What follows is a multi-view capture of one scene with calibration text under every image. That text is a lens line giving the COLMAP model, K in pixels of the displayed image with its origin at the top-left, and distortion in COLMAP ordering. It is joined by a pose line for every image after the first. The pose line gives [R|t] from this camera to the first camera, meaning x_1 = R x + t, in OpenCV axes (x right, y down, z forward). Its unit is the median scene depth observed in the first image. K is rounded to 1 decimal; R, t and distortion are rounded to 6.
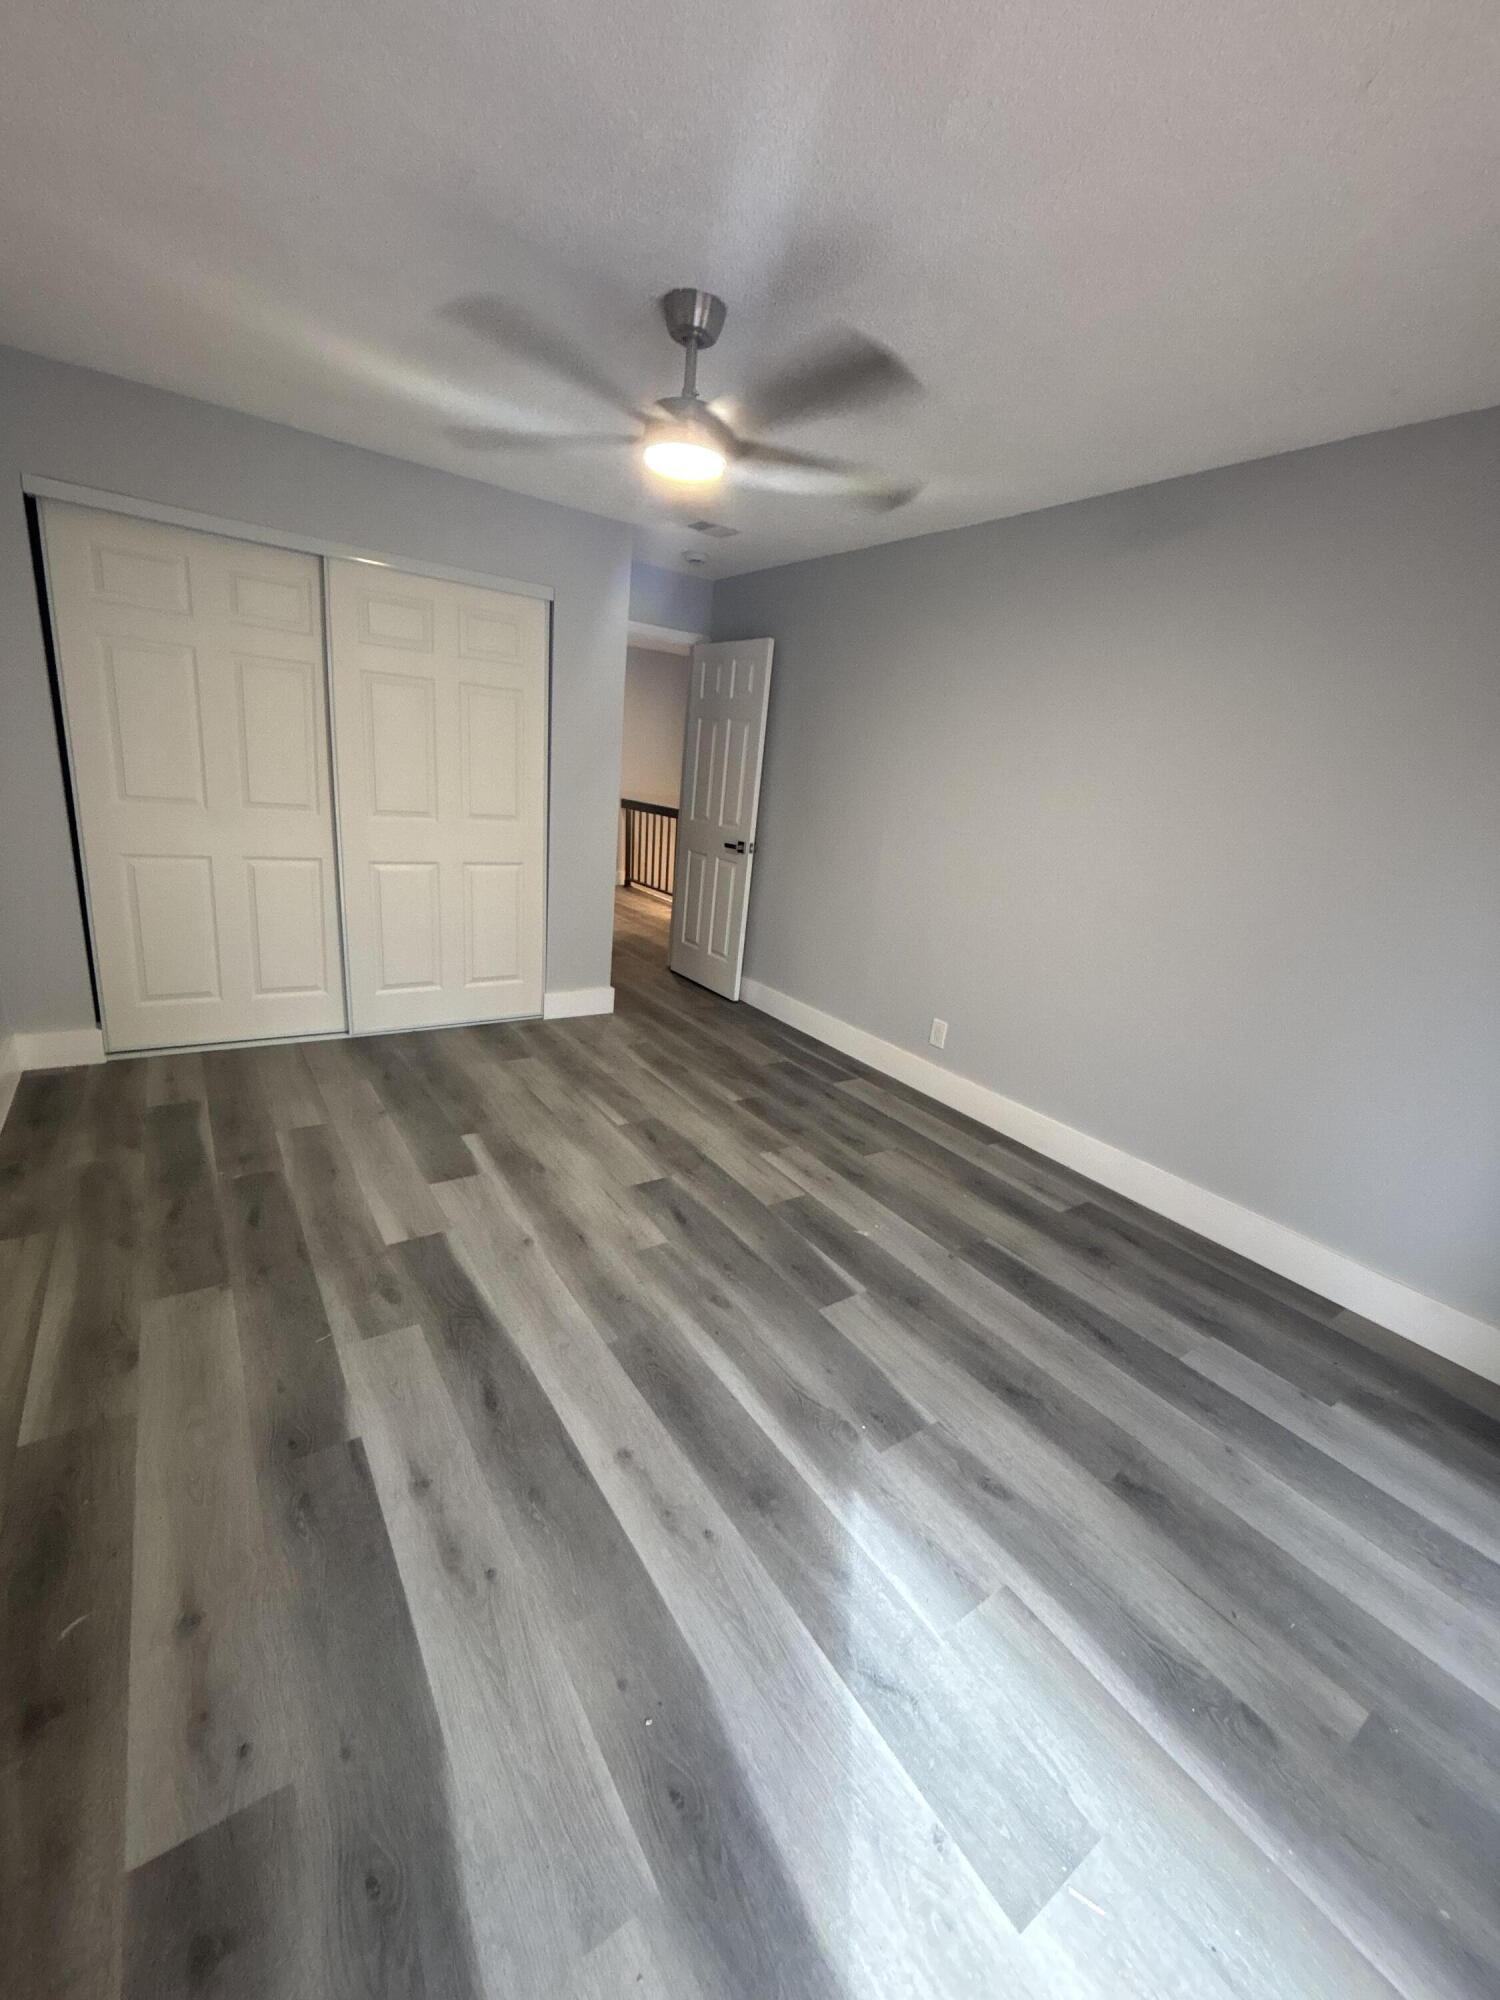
lens RADIAL K [[808.5, 0, 750.0], [0, 808.5, 1000.0], [0, 0, 1]] dist [0.002403, 0.000421]
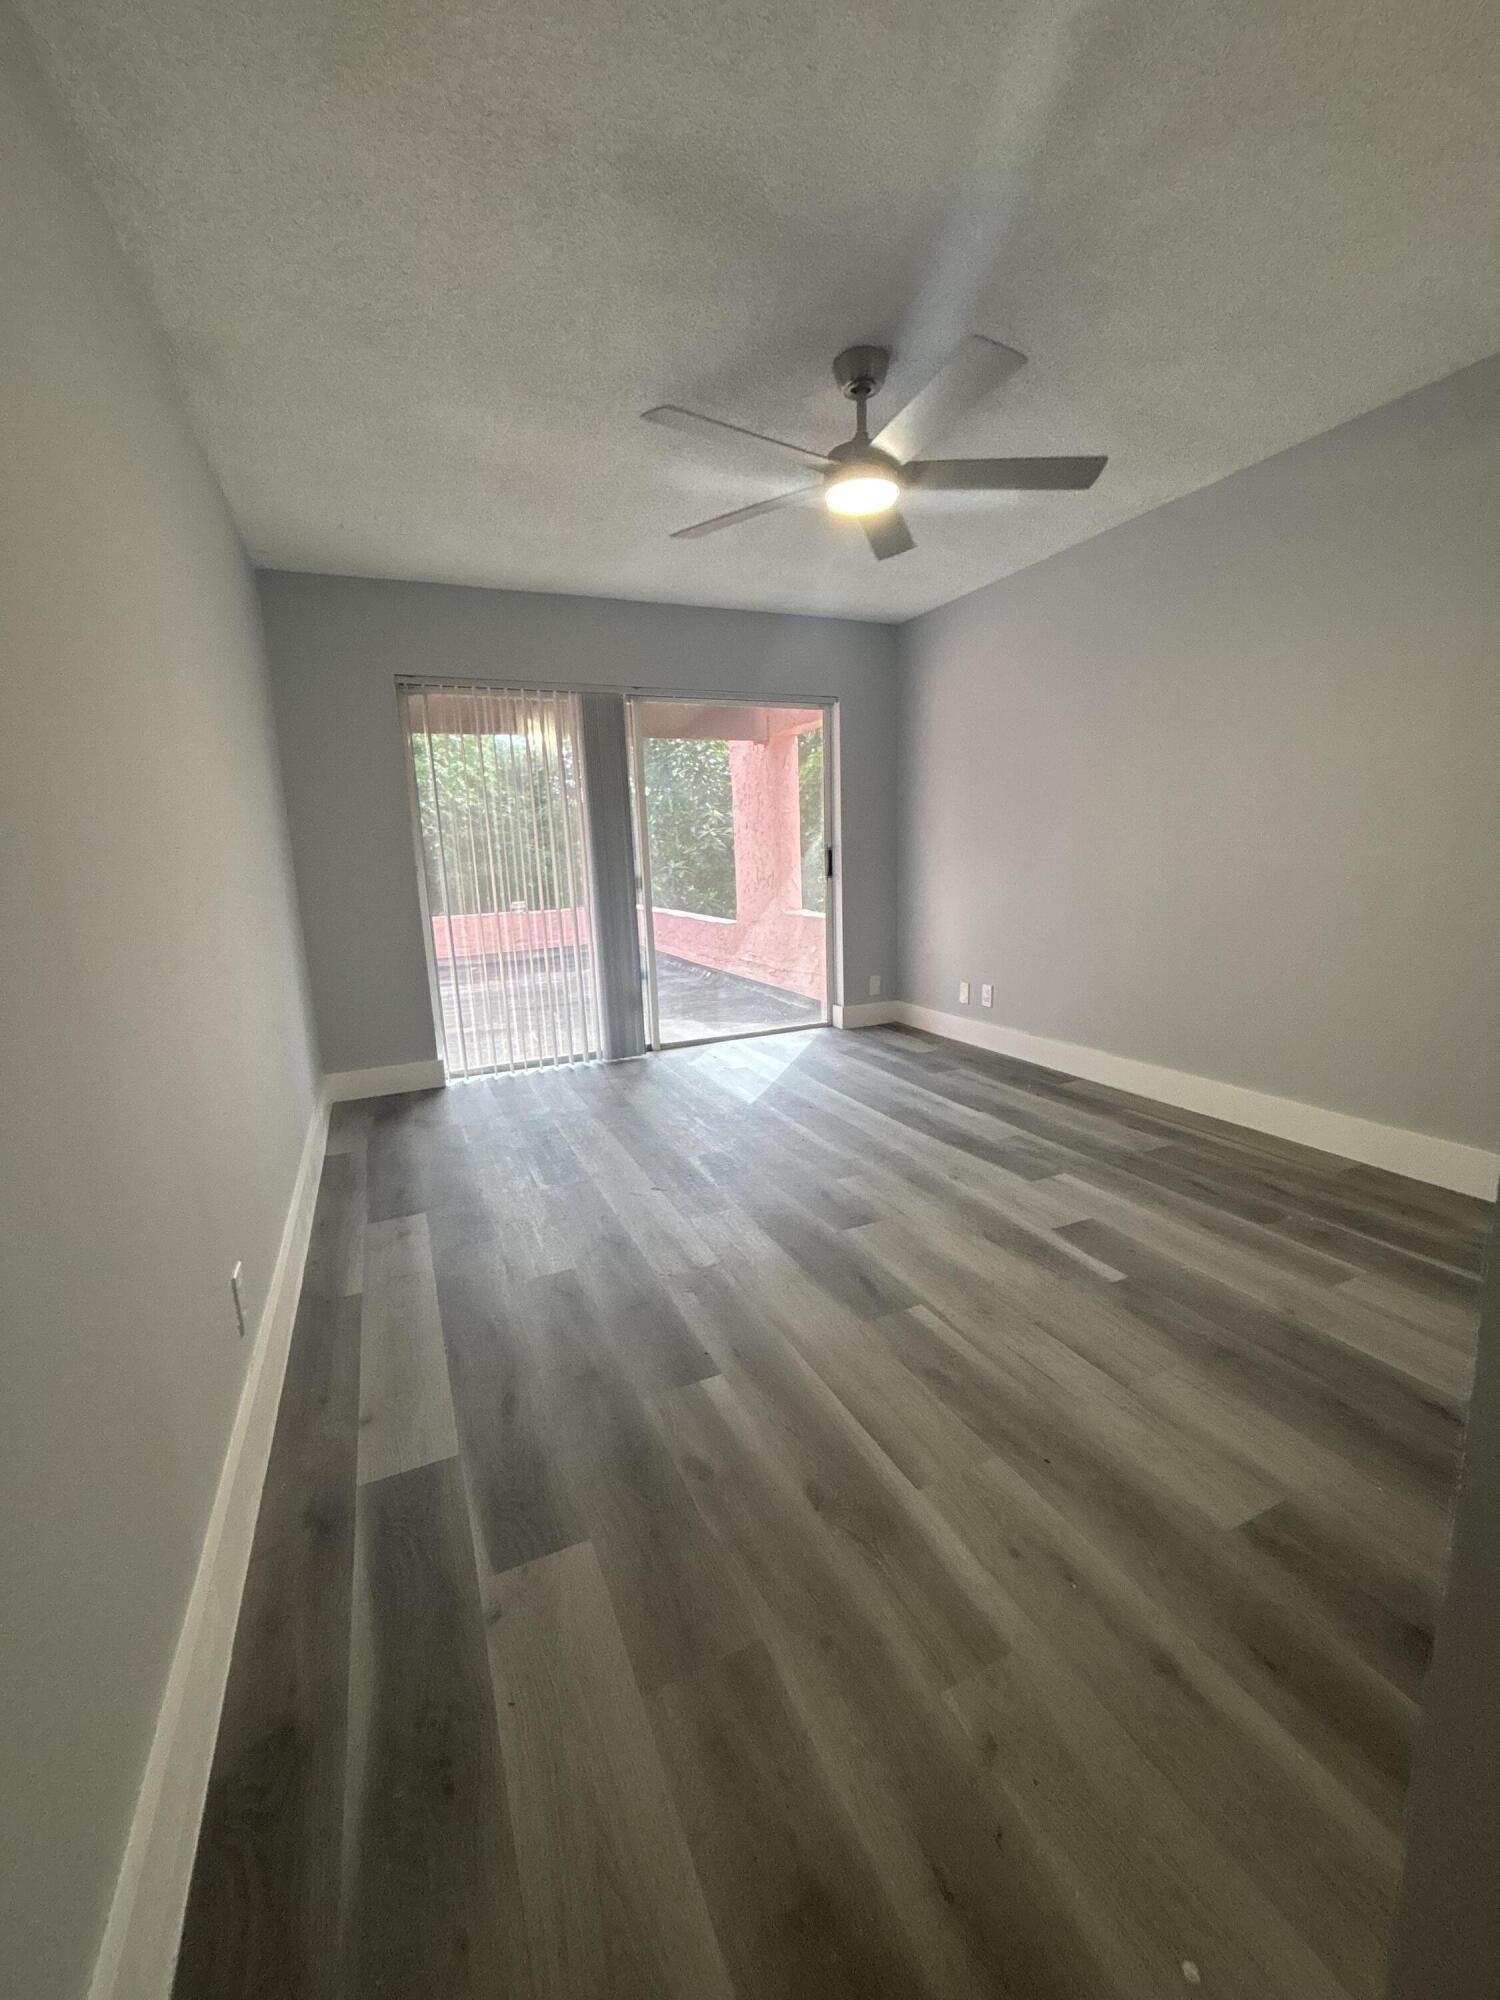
lens RADIAL K [[808.5, 0, 750.0], [0, 808.5, 1000.0], [0, 0, 1]] dist [0.002403, 0.000421]
pose [[-0.982319, -0.090342, 0.163977, -0.134910], [-0.005351, 0.889058, 0.457763, -0.427376], [-0.187140, 0.448792, -0.873822, 1.773074]]
